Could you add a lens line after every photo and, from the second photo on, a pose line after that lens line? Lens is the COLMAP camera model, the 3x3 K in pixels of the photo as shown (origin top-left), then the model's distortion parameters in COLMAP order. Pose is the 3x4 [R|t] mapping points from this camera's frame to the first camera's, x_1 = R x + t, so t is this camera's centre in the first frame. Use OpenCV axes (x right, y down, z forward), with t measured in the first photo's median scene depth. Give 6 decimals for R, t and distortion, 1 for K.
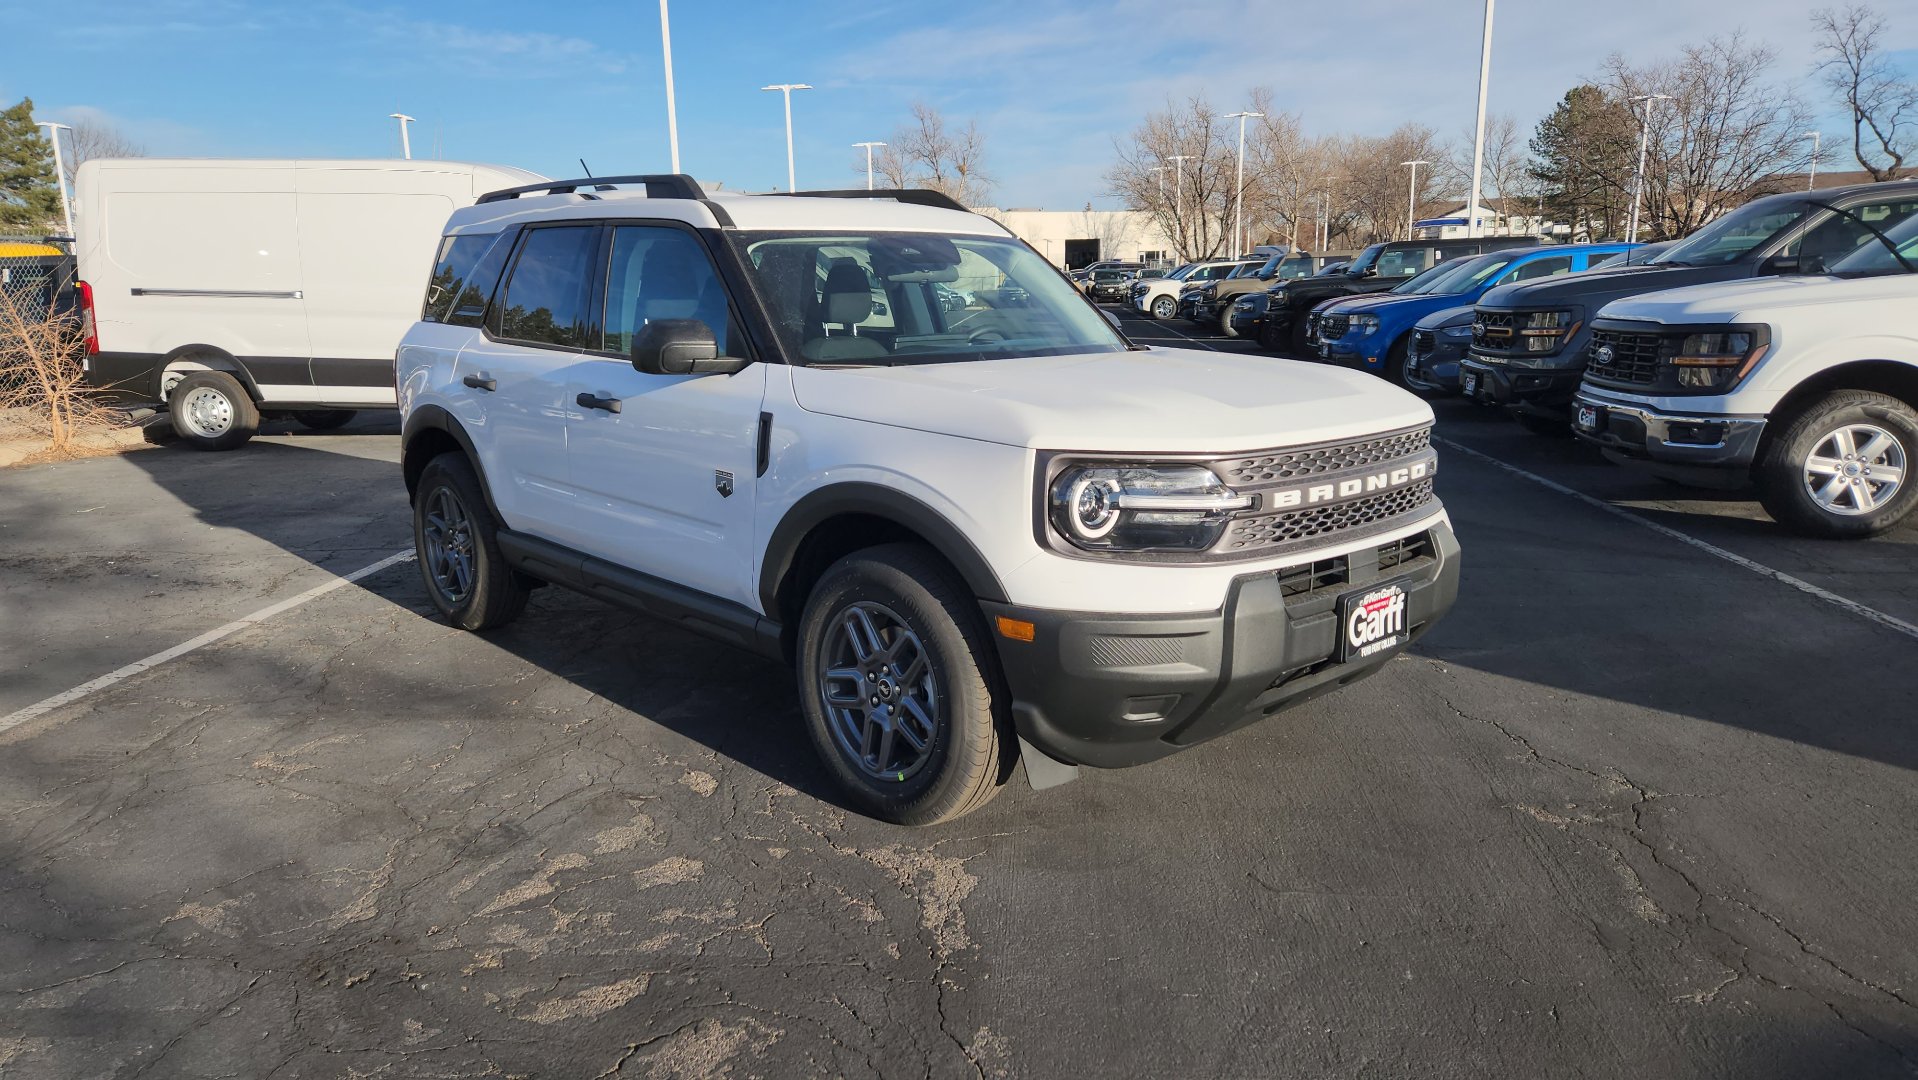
lens RADIAL K [[1288.4, 0, 935.1], [0, 1288.4, 556.2], [0, 0, 1]] dist [0.074027, -0.062019]
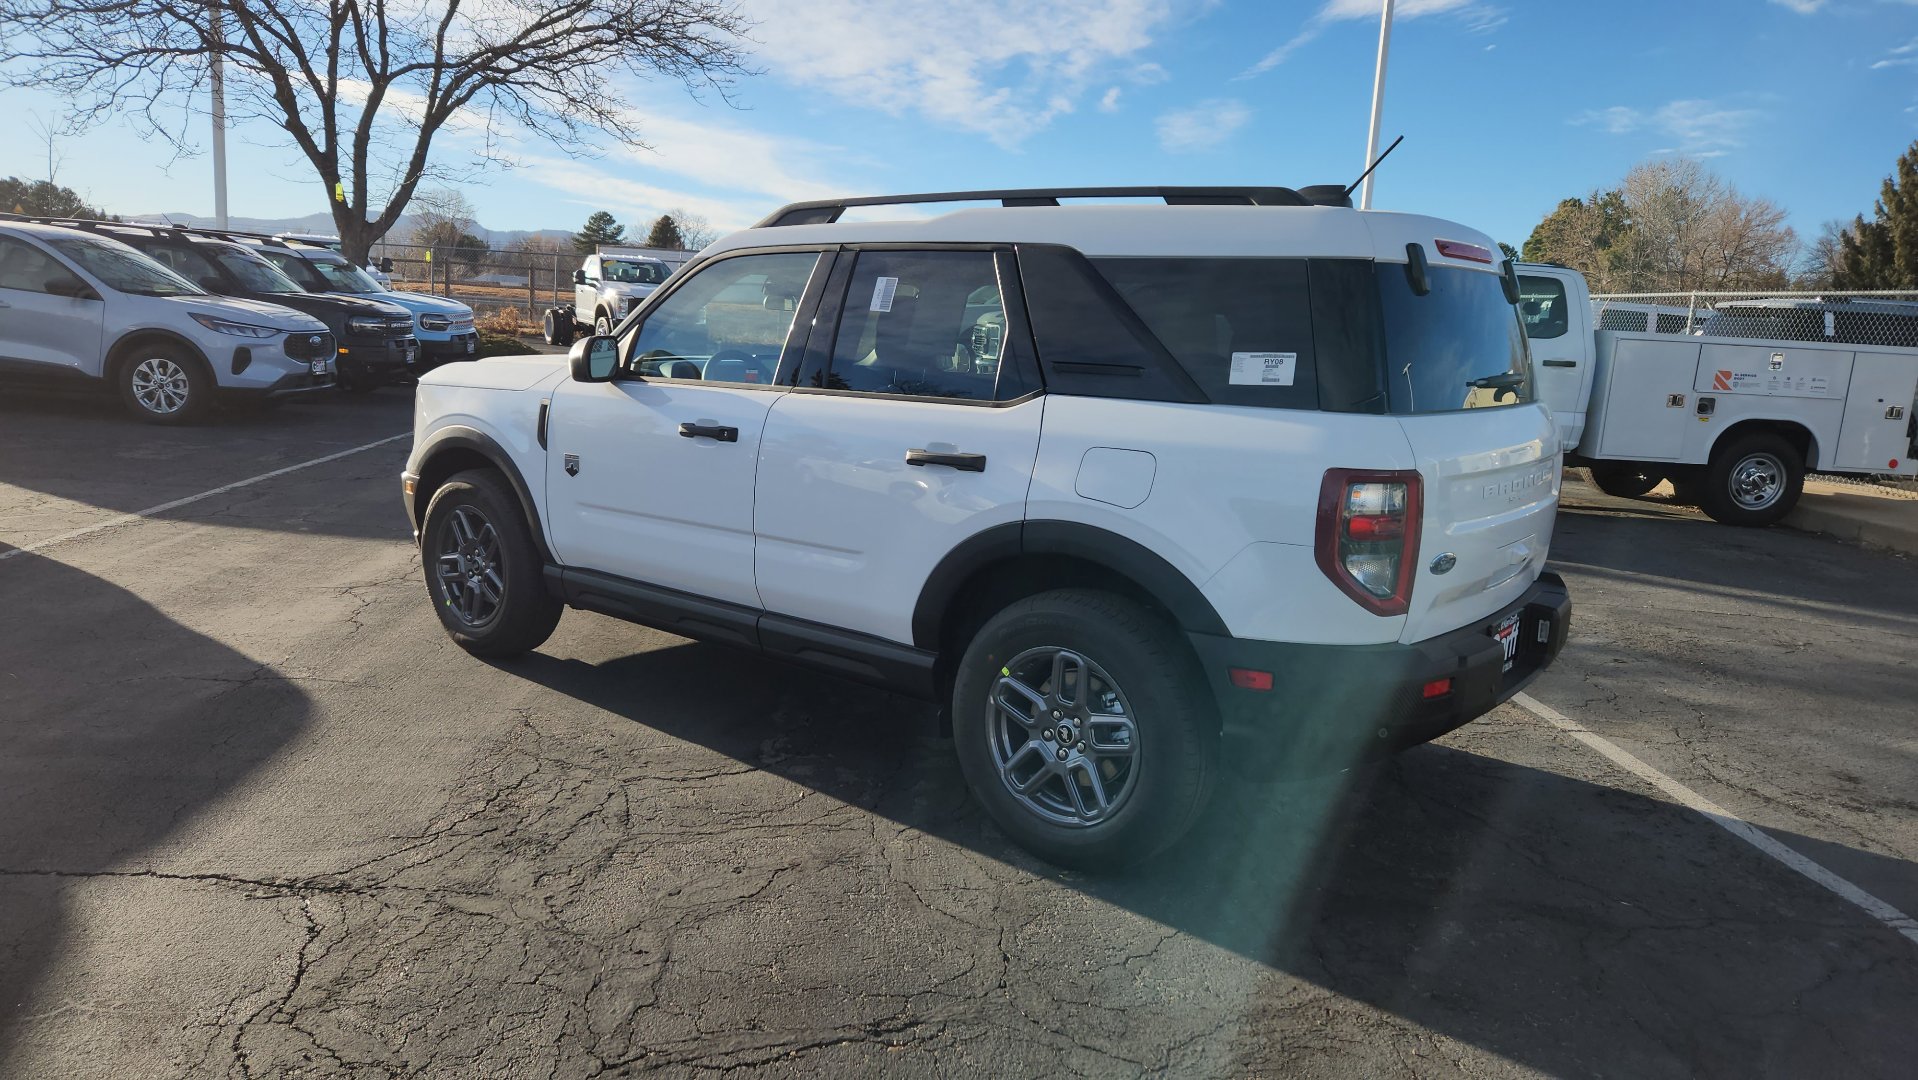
lens RADIAL K [[1266.0, 0, 917.5], [0, 1266.0, 518.6], [0, 0, 1]] dist [0.074093, -0.055418]
pose [[-0.990685, -0.017393, -0.135059, 0.023409], [-0.066186, 0.928283, 0.365938, -0.337760], [0.119008, 0.371468, -0.920787, 1.557674]]
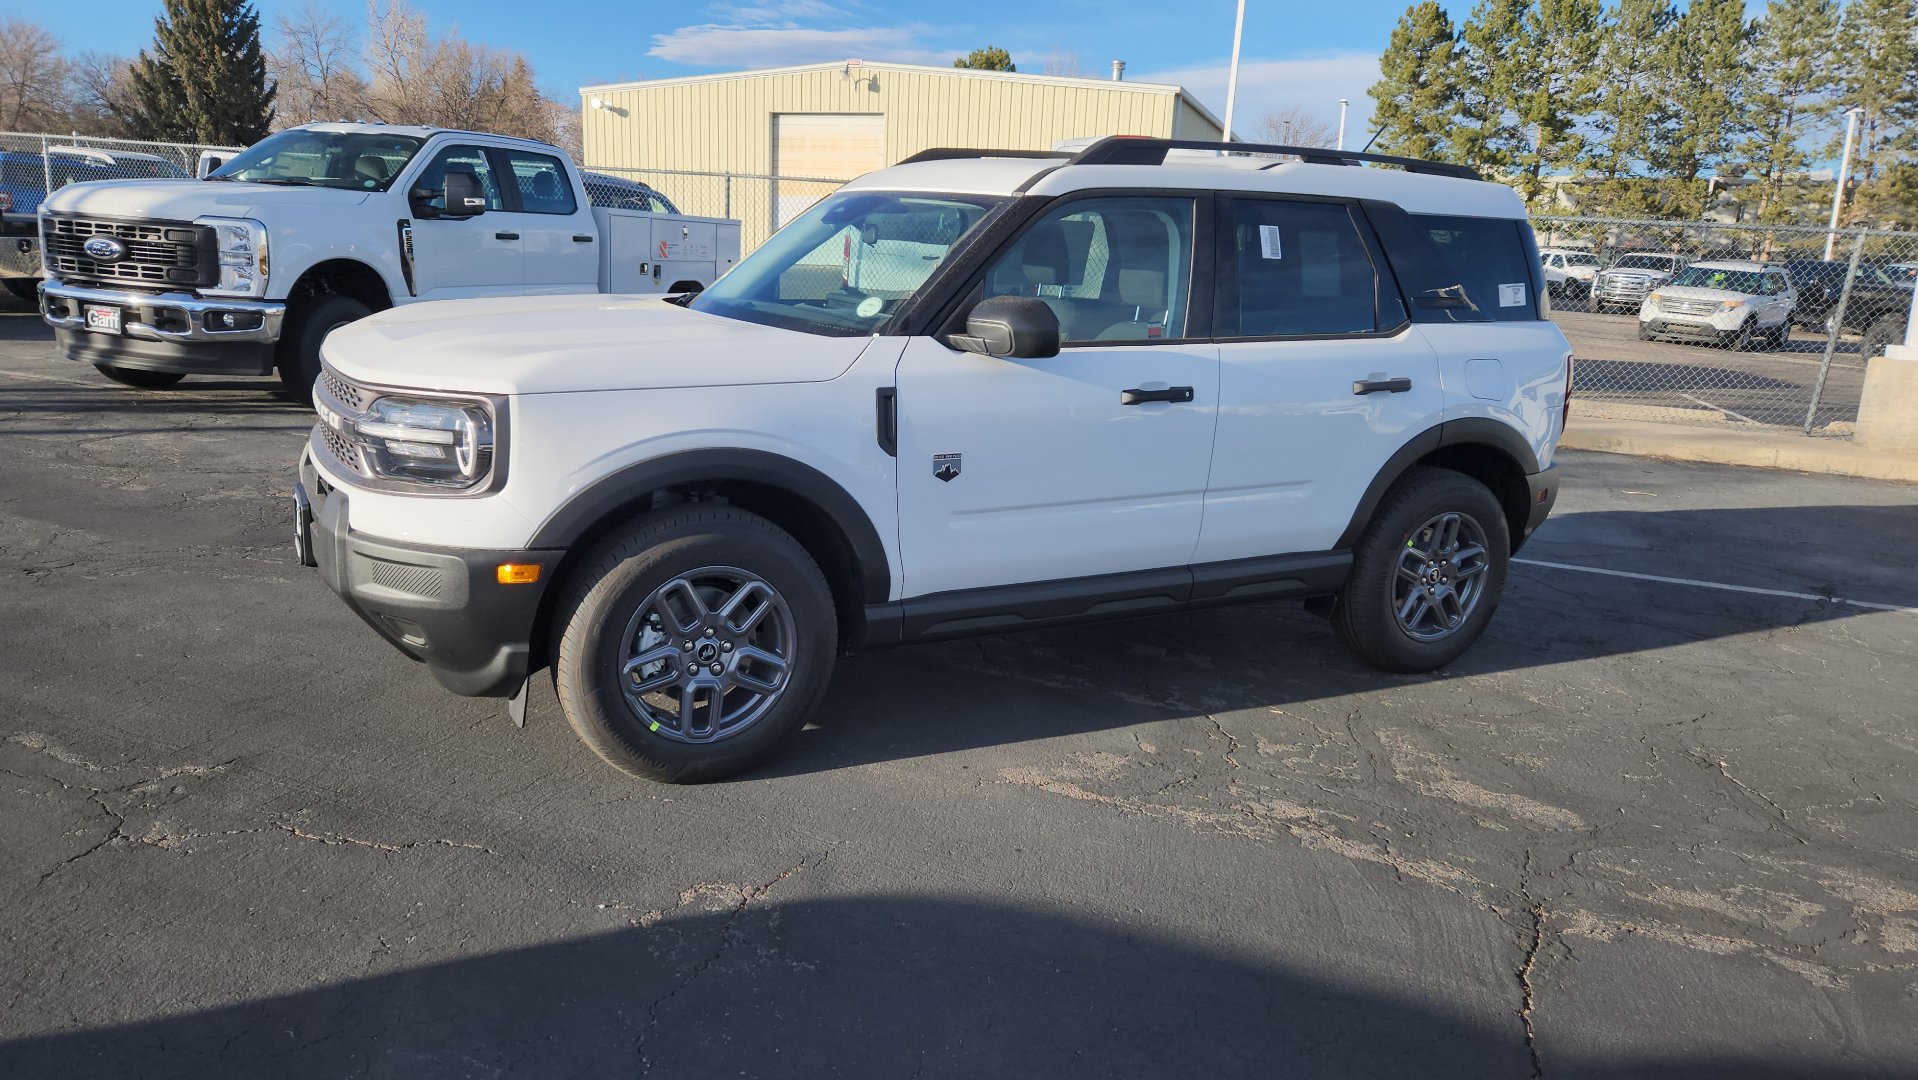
lens RADIAL K [[1276.7, 0, 913.2], [0, 1276.7, 539.6], [0, 0, 1]] dist [0.064632, -0.049906]
pose [[-0.275542, 0.218854, -0.936044, 0.677698], [-0.250884, 0.923619, 0.289802, -0.214846], [0.927973, 0.314691, -0.199589, 0.948077]]
